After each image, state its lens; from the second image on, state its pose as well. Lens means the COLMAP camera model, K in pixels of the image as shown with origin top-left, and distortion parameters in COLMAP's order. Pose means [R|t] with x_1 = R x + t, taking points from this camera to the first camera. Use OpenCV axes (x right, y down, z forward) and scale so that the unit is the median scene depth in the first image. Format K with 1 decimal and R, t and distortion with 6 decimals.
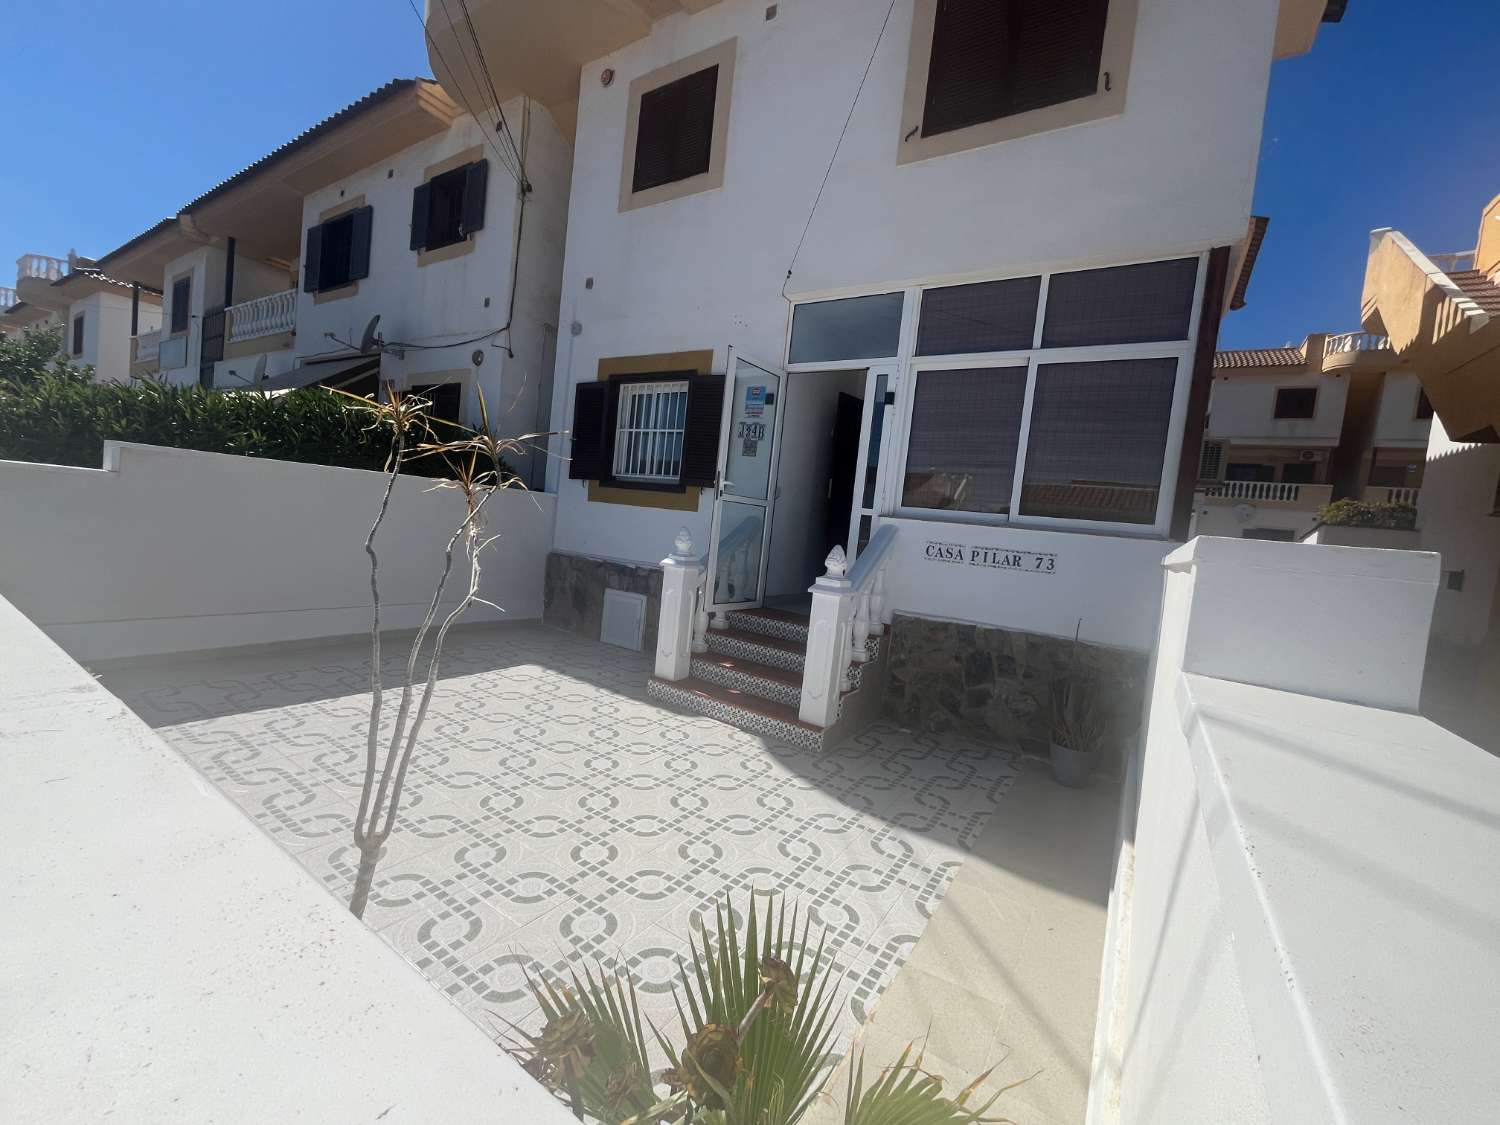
lens RADIAL K [[608.8, 0, 746.2], [0, 608.8, 561.8], [0, 0, 1]] dist [-0.003886, 0.000232]
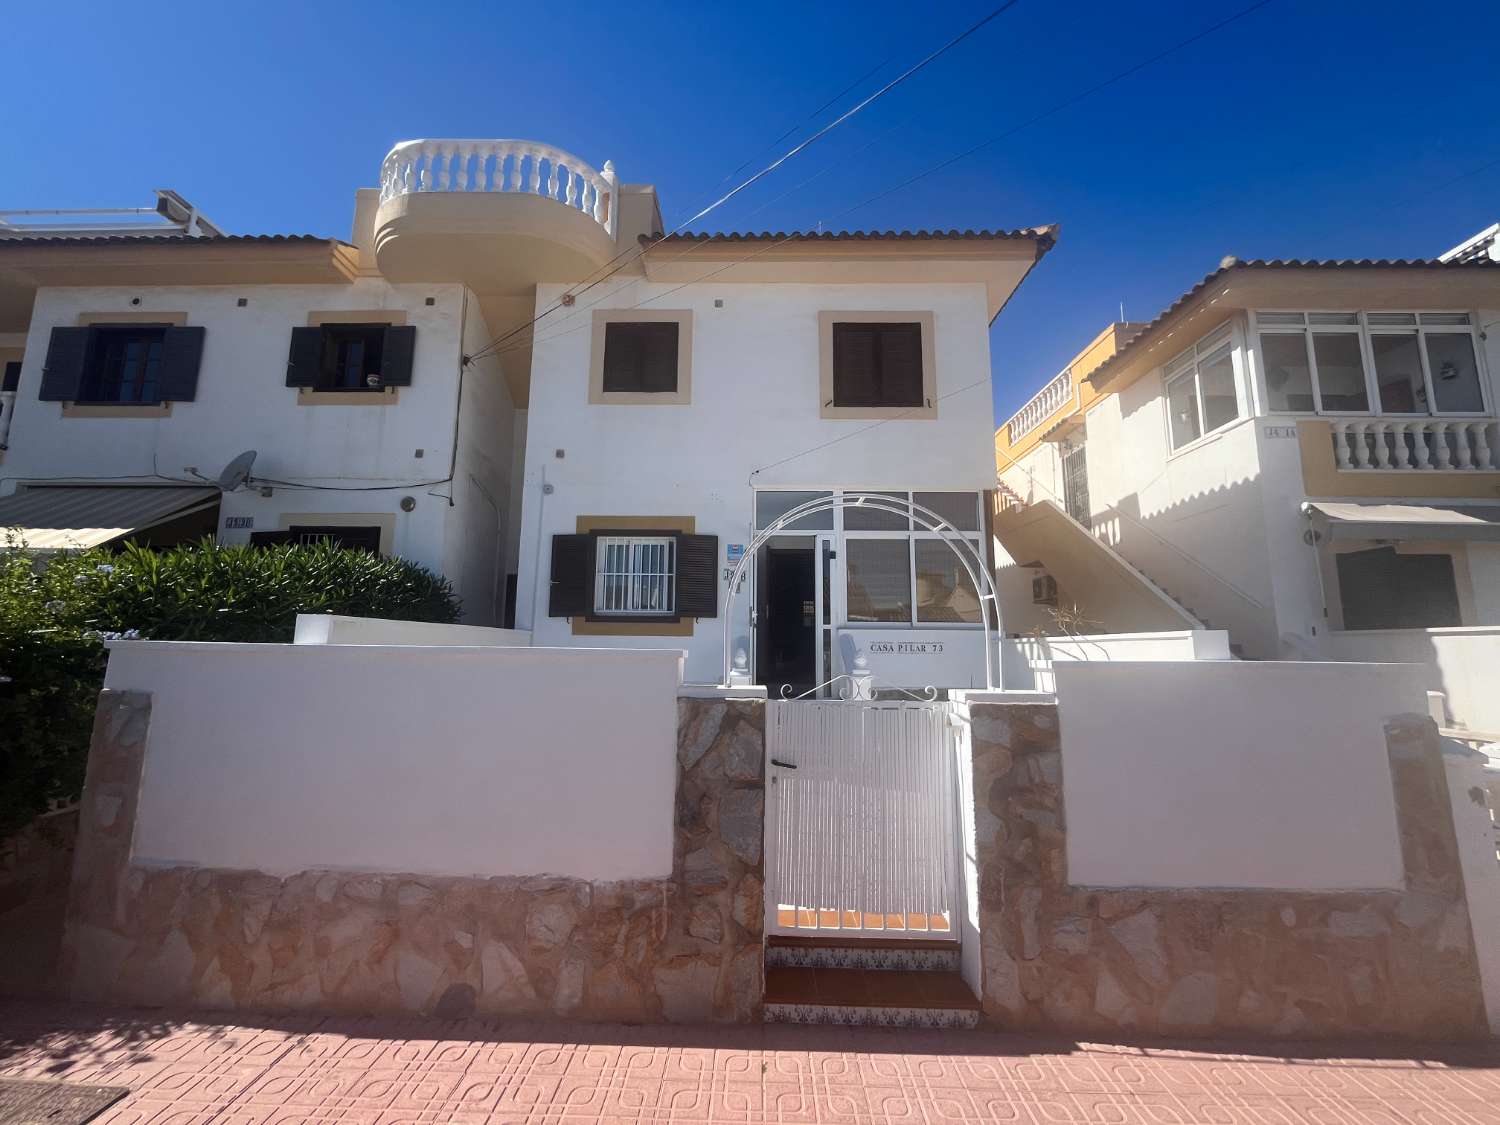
lens RADIAL K [[608.8, 0, 743.8], [0, 608.8, 564.8], [0, 0, 1]] dist [-0.003886, 0.000232]
pose [[0.843337, -0.020836, 0.536981, -0.810266], [0.112104, 0.984085, -0.137876, -0.048040], [-0.525562, 0.176473, 0.832251, -0.203764]]
